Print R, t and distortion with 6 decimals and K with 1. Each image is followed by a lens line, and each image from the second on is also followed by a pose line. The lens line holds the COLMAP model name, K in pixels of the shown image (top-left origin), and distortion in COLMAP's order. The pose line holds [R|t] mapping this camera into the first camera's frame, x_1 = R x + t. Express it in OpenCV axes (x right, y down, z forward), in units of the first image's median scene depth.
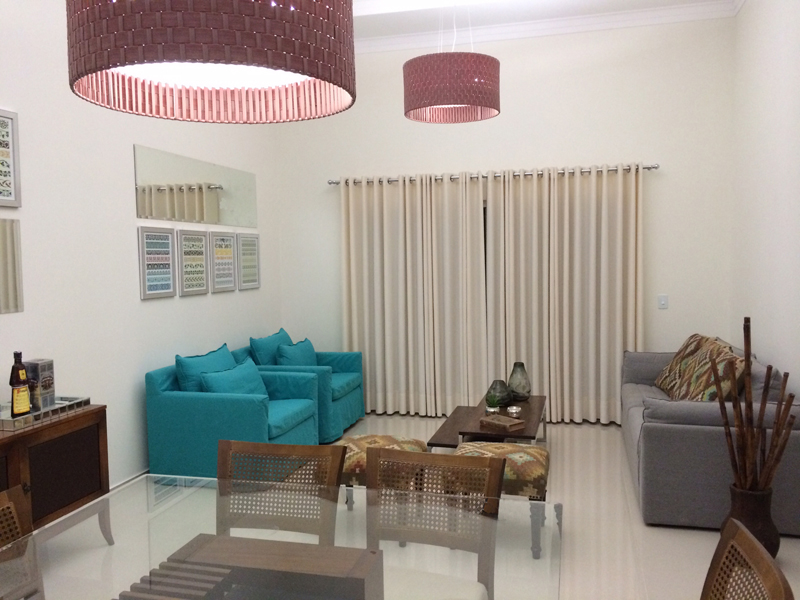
lens RADIAL K [[690.3, 0, 399.6], [0, 690.3, 301.3], [0, 0, 1]] dist [0.074433, -0.084150]
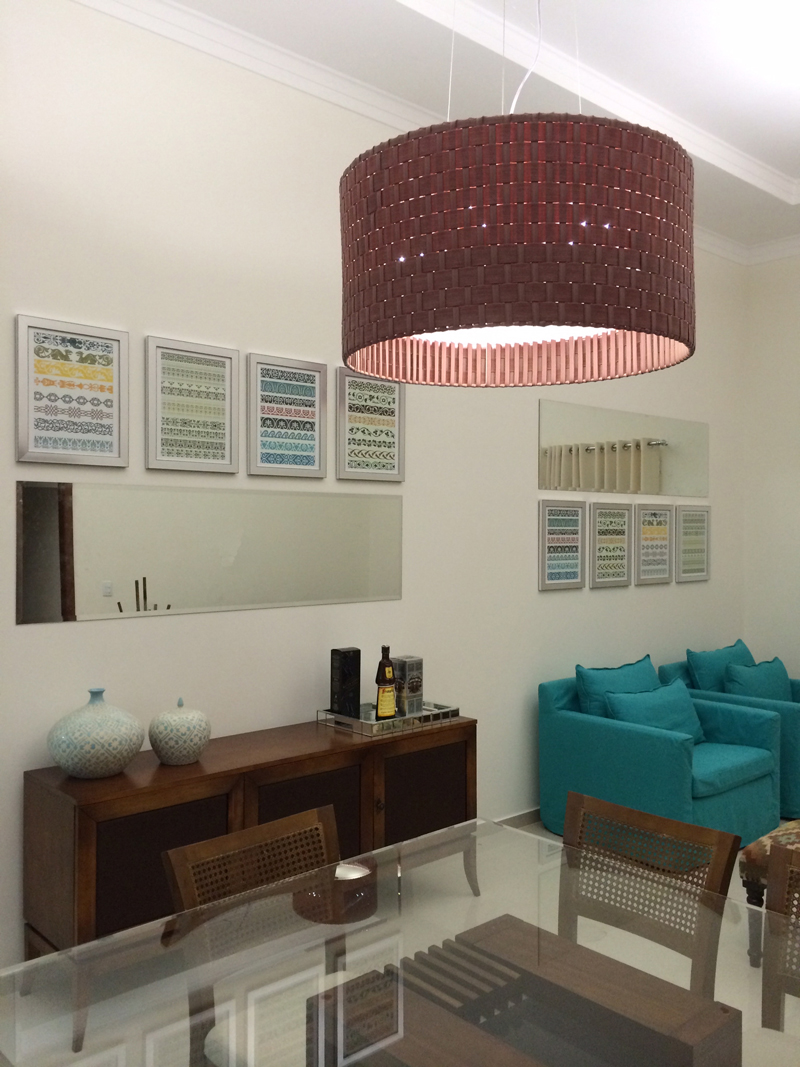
lens RADIAL K [[920.7, 0, 400.0], [0, 920.7, 531.4], [0, 0, 1]] dist [0.074433, -0.084150]
pose [[0.834492, 0.019467, -0.550676, 0.097579], [-0.051212, 0.997790, -0.042334, -0.021539], [0.548635, 0.063529, 0.833645, 0.030853]]
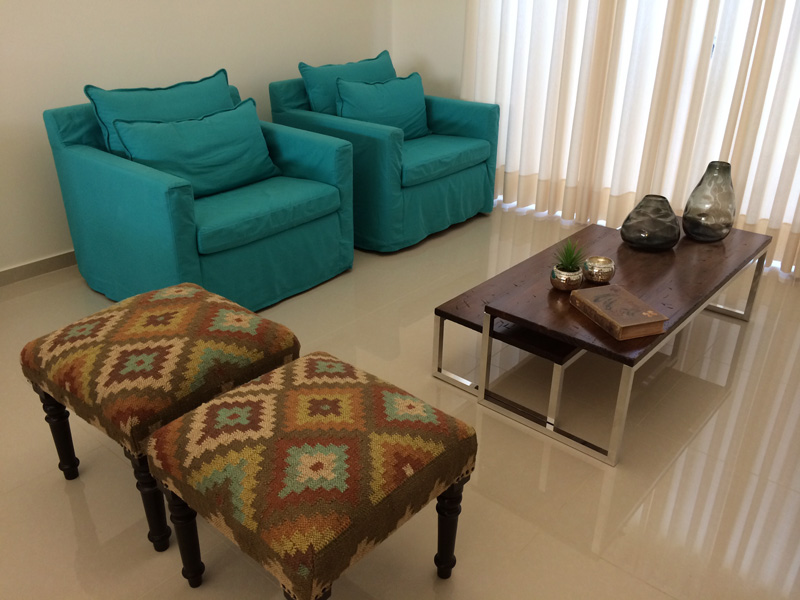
lens RADIAL K [[690.3, 0, 401.3], [0, 690.3, 302.3], [0, 0, 1]] dist [0.074433, -0.084150]
pose [[0.906567, 0.254268, -0.336874, 0.229691], [-0.096582, 0.901962, 0.420876, -0.046586], [0.410863, -0.349016, 0.842247, 0.646463]]
